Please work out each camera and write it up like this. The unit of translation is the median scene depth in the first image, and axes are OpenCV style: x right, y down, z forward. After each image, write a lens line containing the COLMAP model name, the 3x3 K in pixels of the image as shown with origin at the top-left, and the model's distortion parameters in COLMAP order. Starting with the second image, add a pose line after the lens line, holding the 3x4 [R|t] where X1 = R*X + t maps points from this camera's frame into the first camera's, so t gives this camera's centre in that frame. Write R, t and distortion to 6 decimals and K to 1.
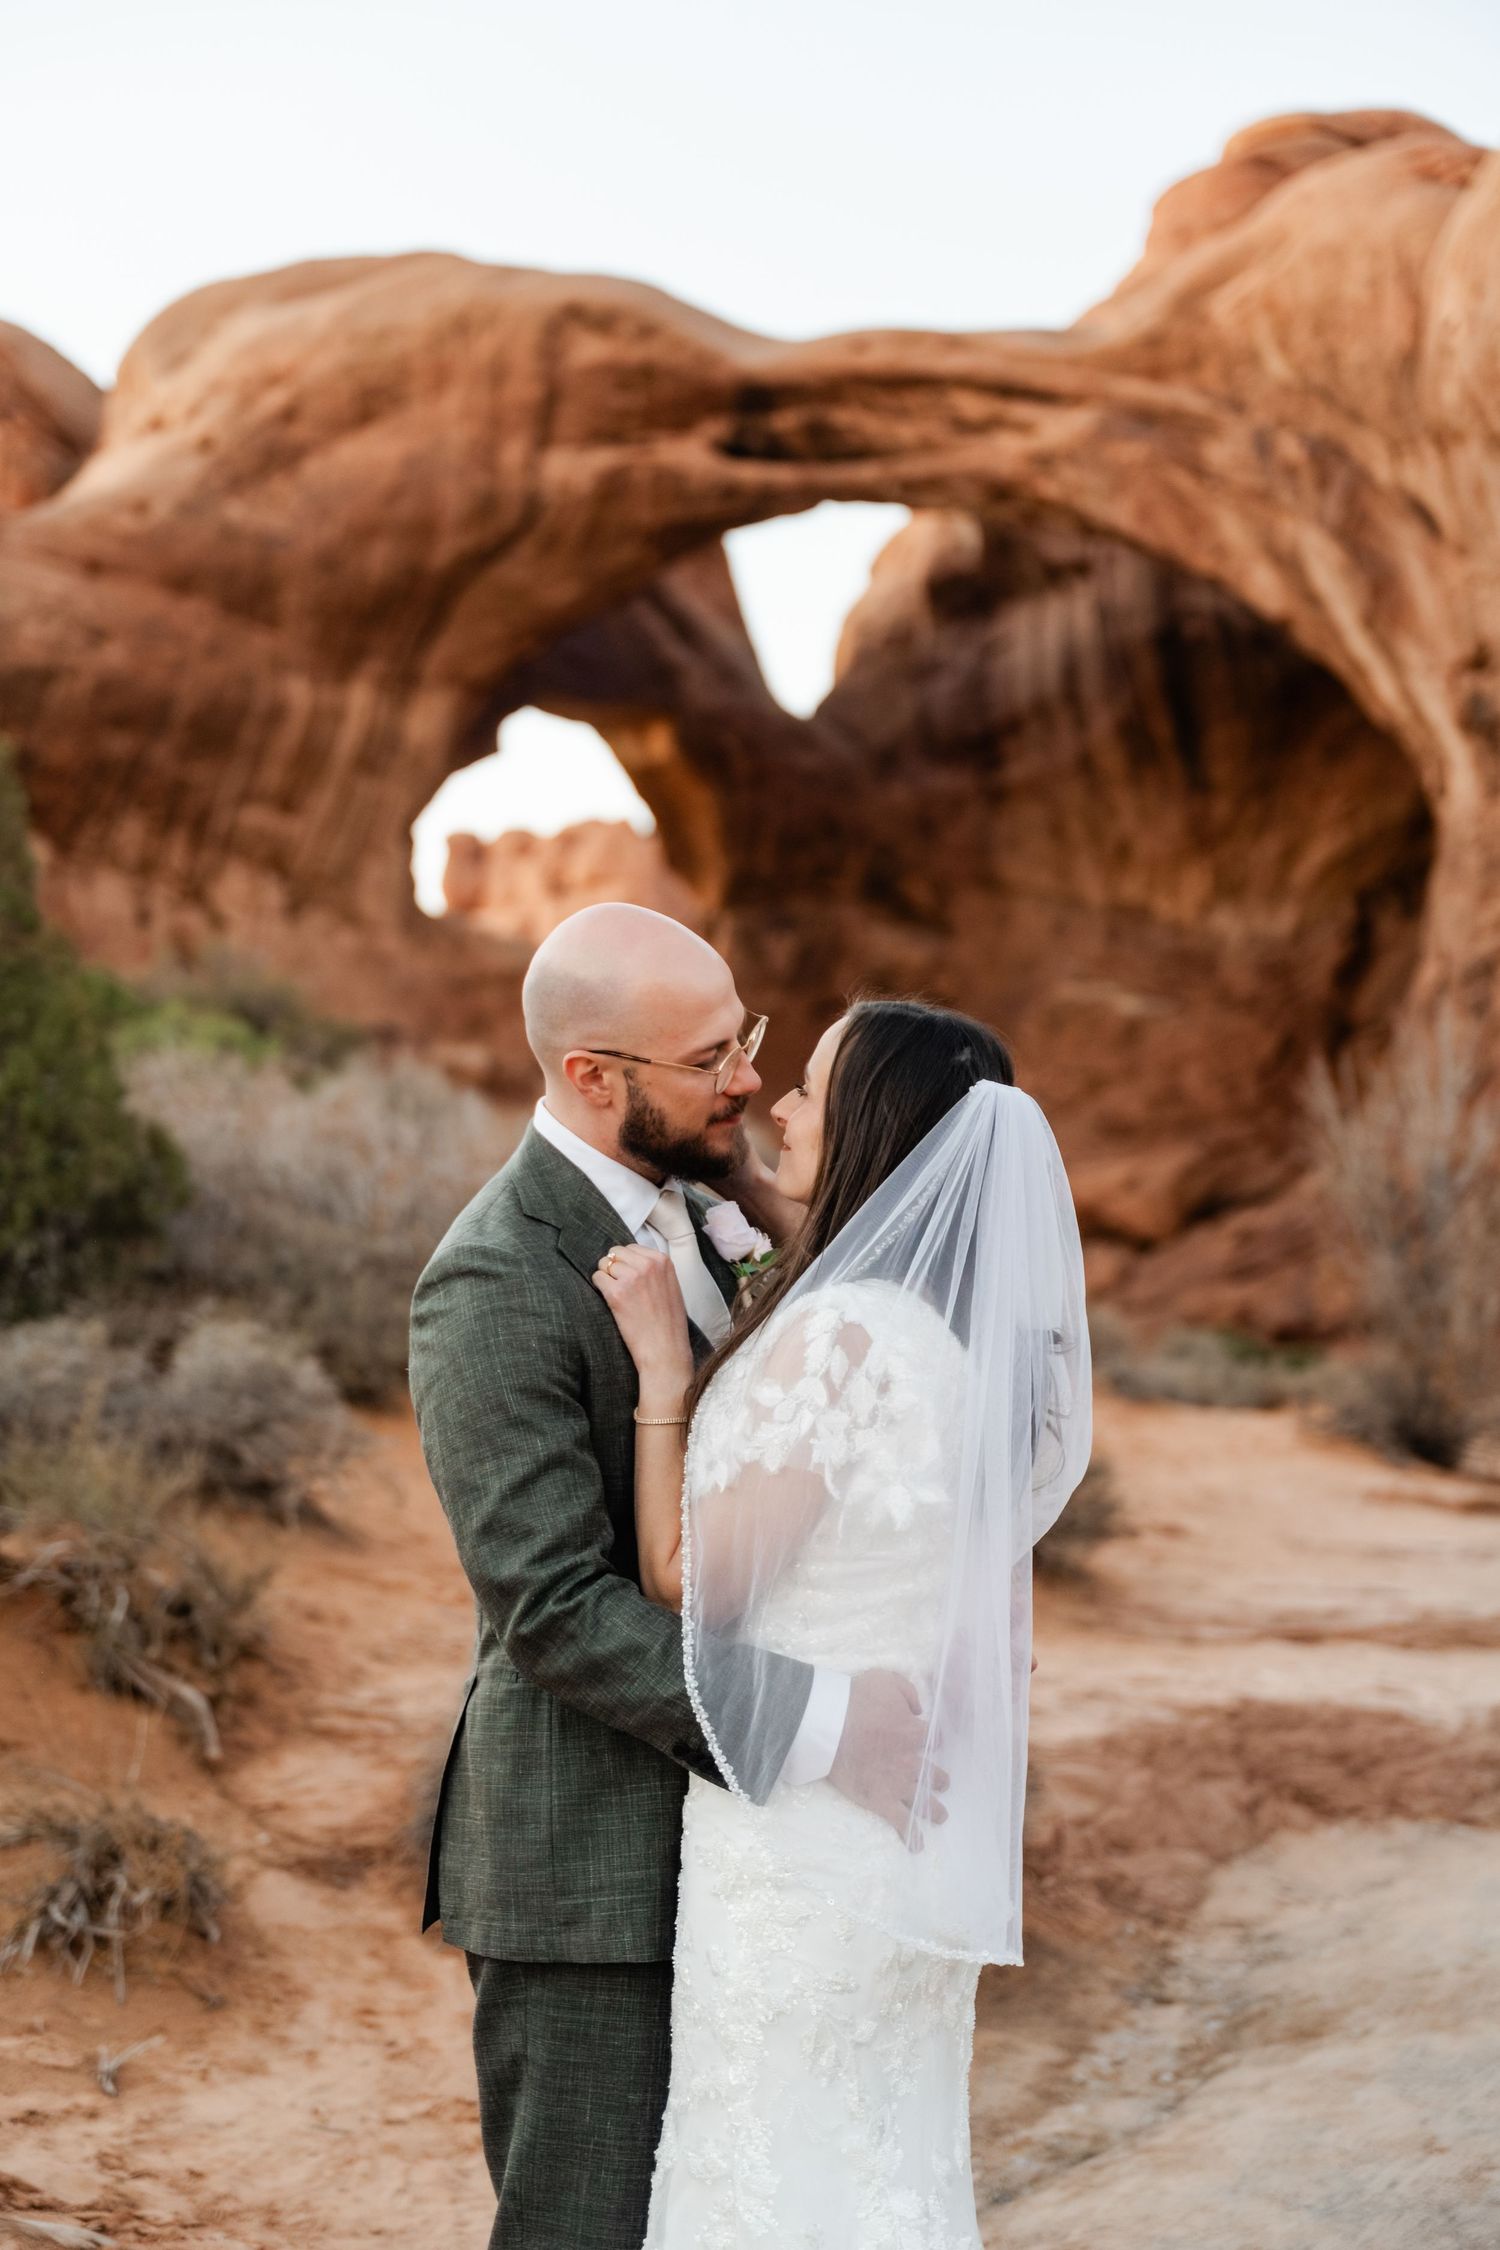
lens RADIAL K [[3671.8, 0, 750.0], [0, 3671.8, 1125.0], [0, 0, 1]] dist [0.015987, -0.094269]
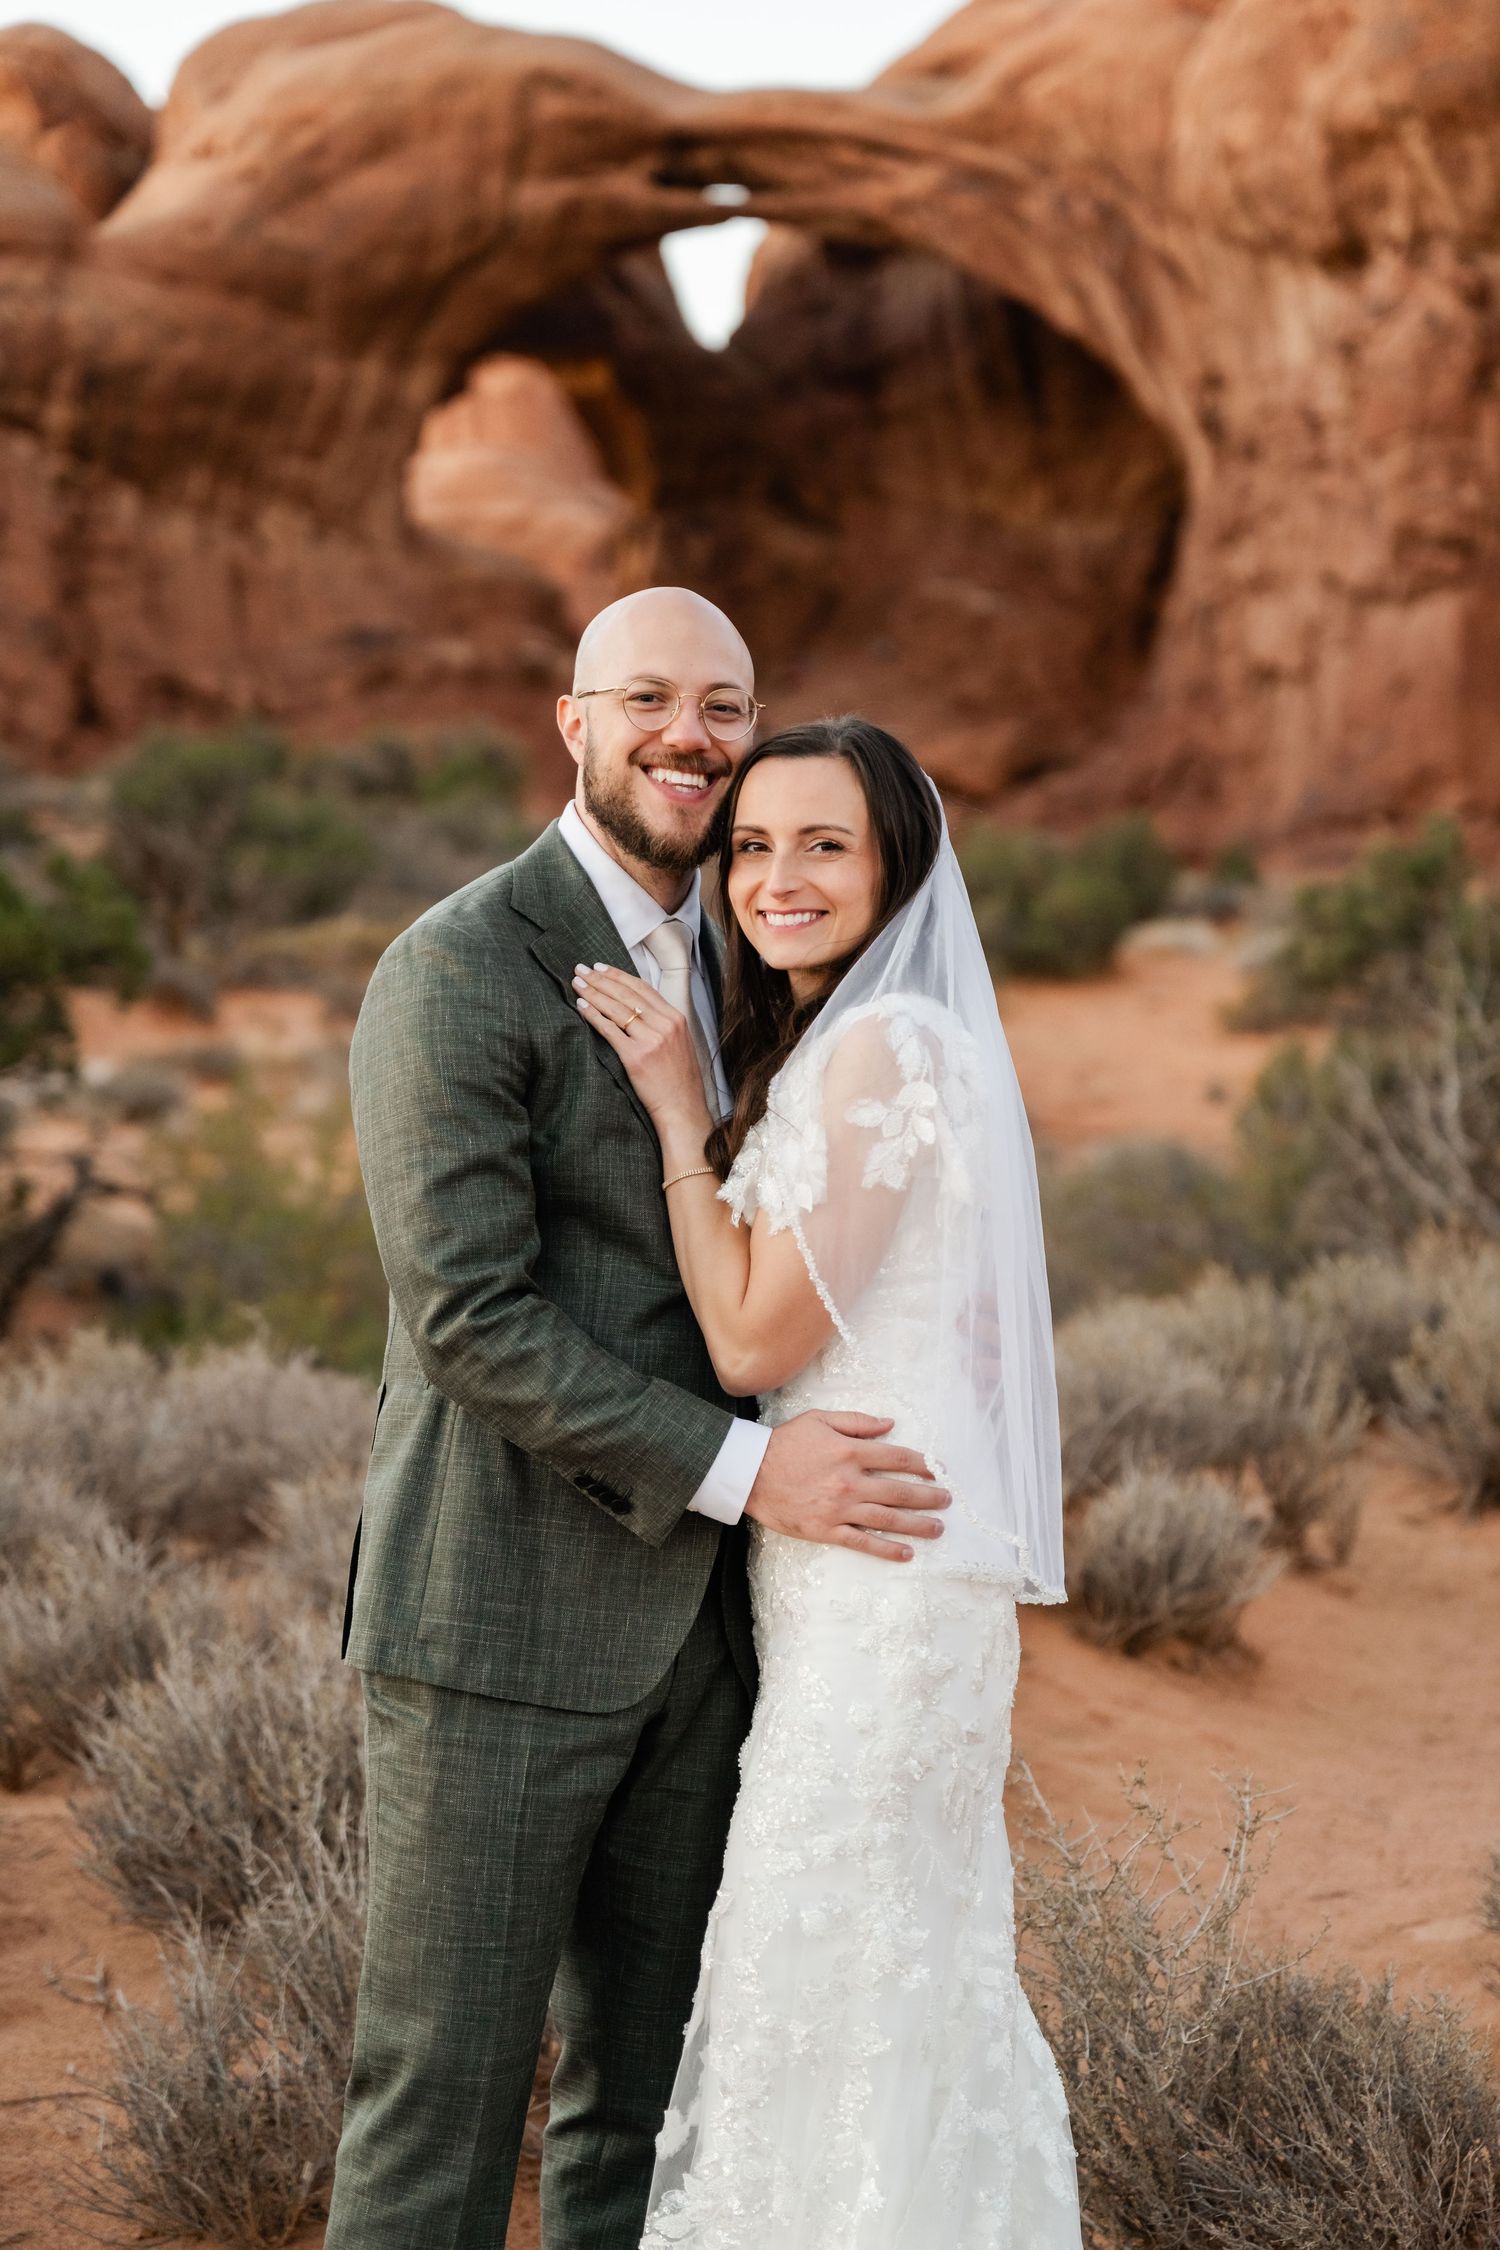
lens RADIAL K [[4782.2, 0, 769.0], [0, 4782.2, 1167.6], [0, 0, 1]] dist [0.050416, -0.466976]
pose [[0.999614, -0.002672, 0.027645, -0.015084], [-0.000818, 0.992097, 0.125467, -0.052144], [-0.027761, -0.125441, 0.991713, -0.711057]]
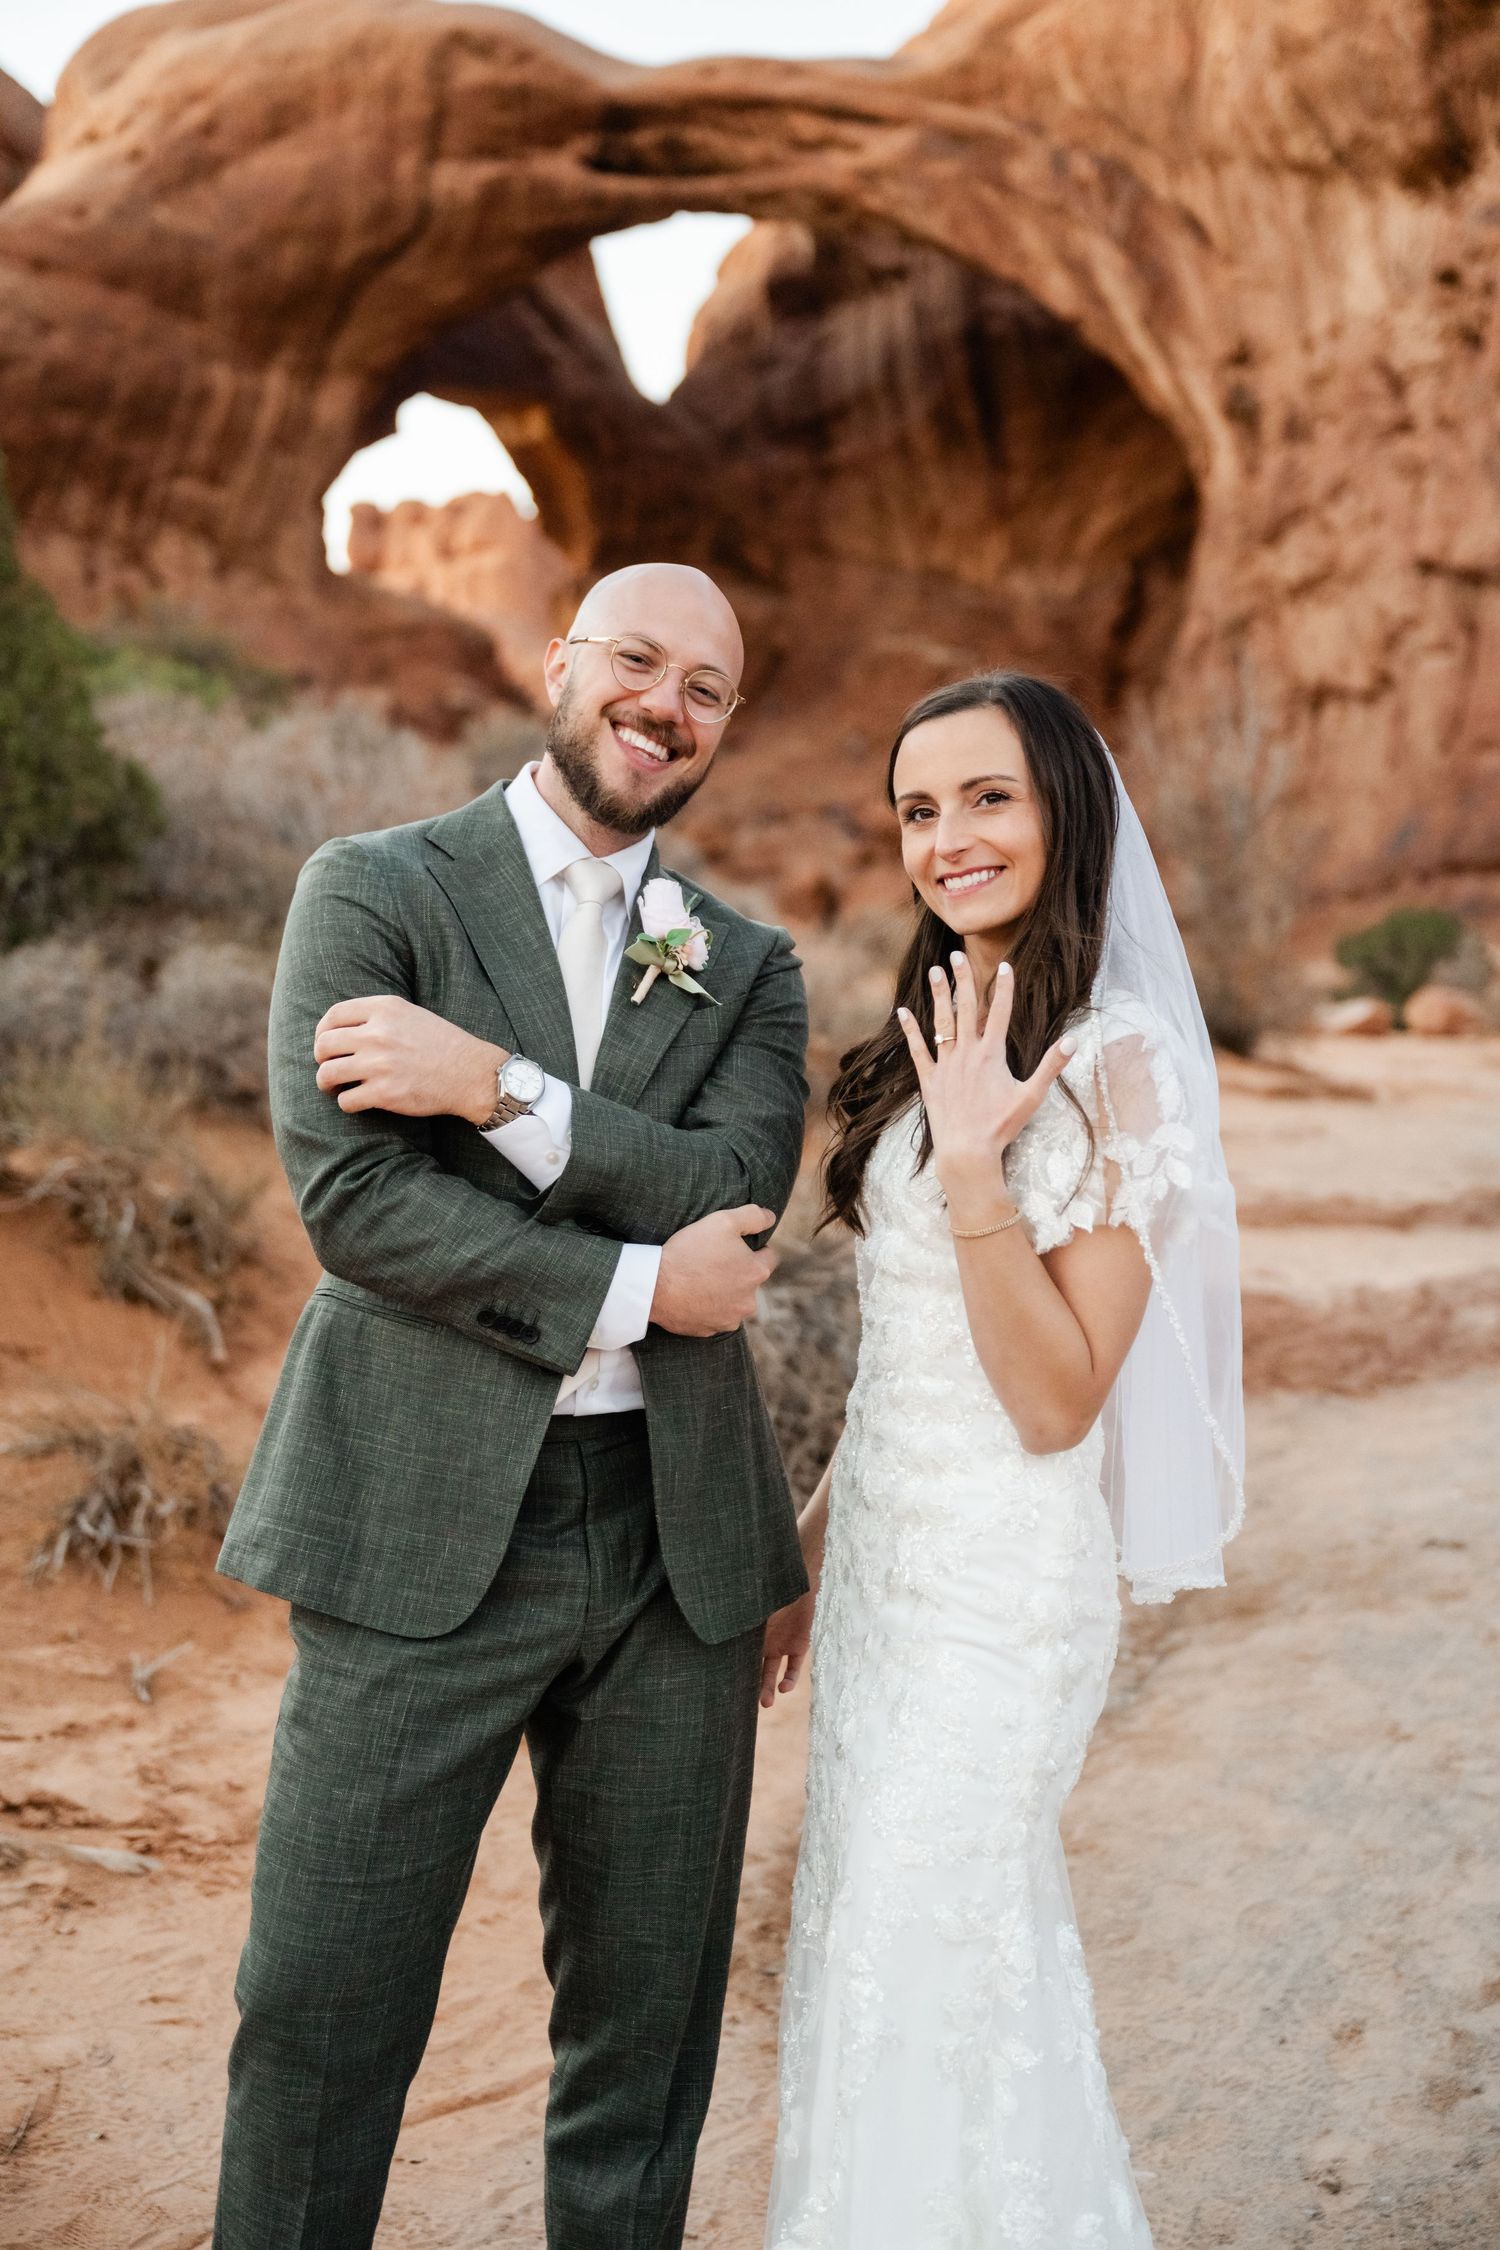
lens RADIAL K [[3082.6, 0, 750.0], [0, 3082.6, 1125.0], [0, 0, 1]] dist [0.029075, -0.085716]
pose [[0.999012, -0.004742, 0.044199, -0.001528], [-0.000526, 0.992964, 0.118415, -0.000112], [-0.044449, -0.118321, 0.991980, 0.005347]]
